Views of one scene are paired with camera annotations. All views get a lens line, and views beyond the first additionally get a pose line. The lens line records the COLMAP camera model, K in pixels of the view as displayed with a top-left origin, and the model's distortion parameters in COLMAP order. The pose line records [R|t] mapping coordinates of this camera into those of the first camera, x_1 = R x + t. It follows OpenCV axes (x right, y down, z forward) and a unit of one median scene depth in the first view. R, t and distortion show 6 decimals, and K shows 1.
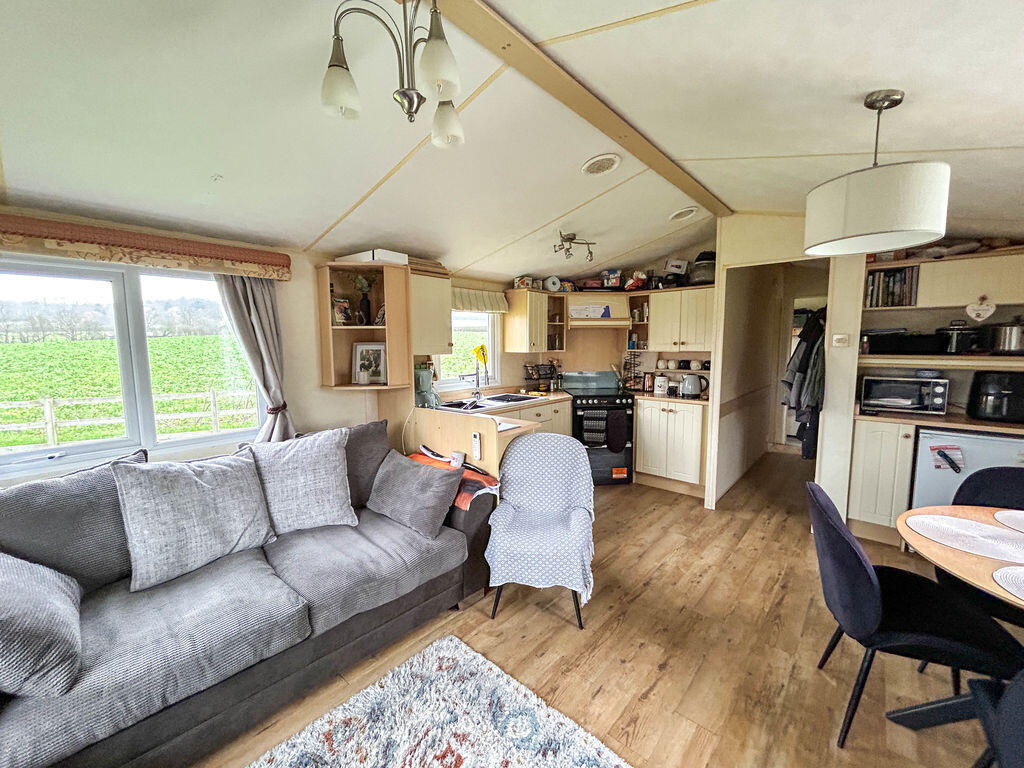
lens RADIAL K [[415.8, 0, 516.1], [0, 415.8, 384.5], [0, 0, 1]] dist [0.001600, 0.000071]
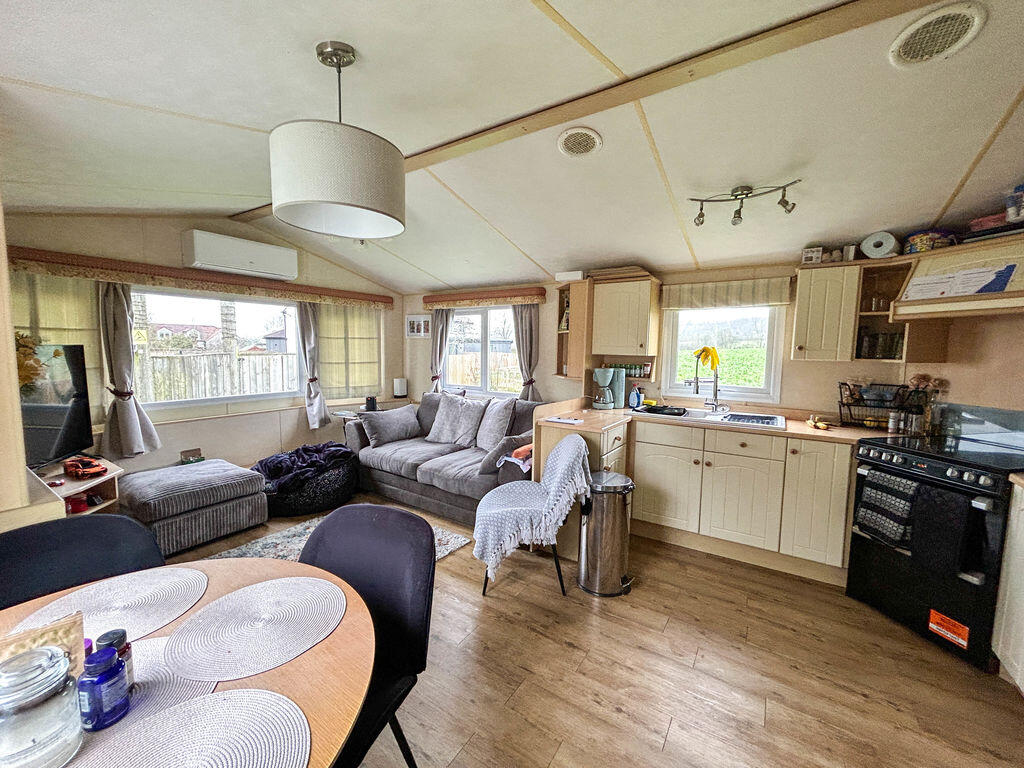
lens RADIAL K [[415.8, 0, 516.1], [0, 415.8, 384.5], [0, 0, 1]] dist [0.001600, 0.000071]
pose [[0.138309, 0.096500, -0.985677, 0.625587], [-0.113158, 0.990264, 0.081071, -0.039708], [0.983903, 0.100325, 0.147883, 0.441533]]
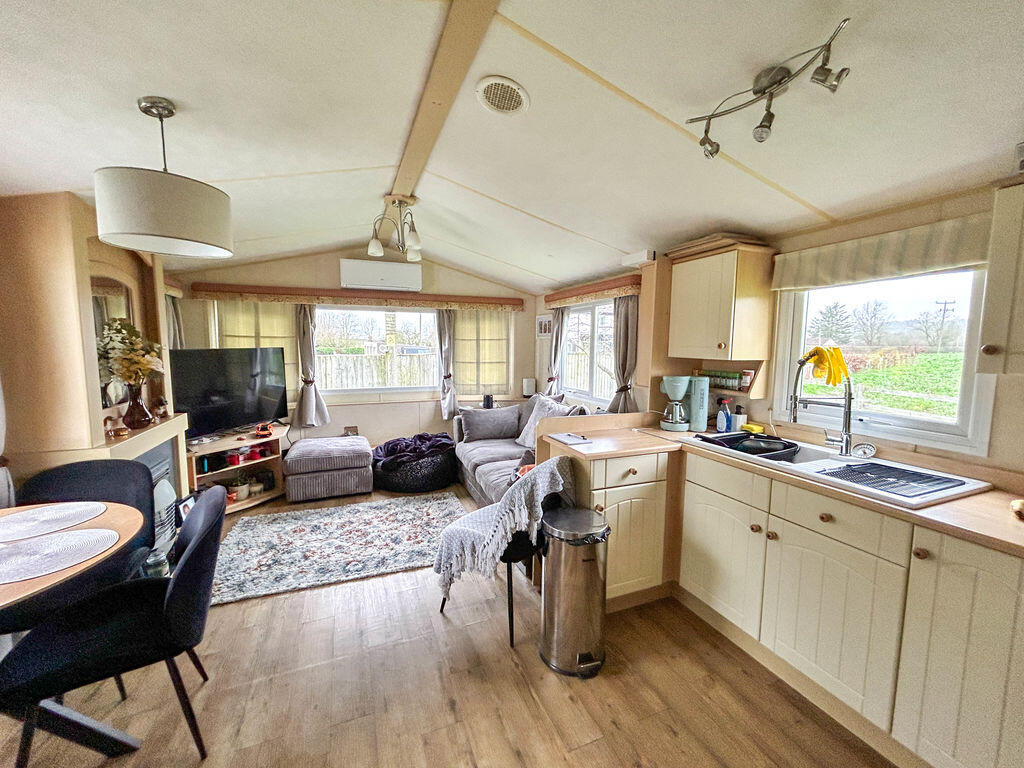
lens RADIAL K [[415.8, 0, 516.1], [0, 415.8, 384.5], [0, 0, 1]] dist [0.001600, 0.000071]
pose [[-0.449390, 0.091035, -0.888685, 0.492465], [-0.092918, 0.984635, 0.147851, -0.081304], [0.888490, 0.149018, -0.434026, 0.789582]]
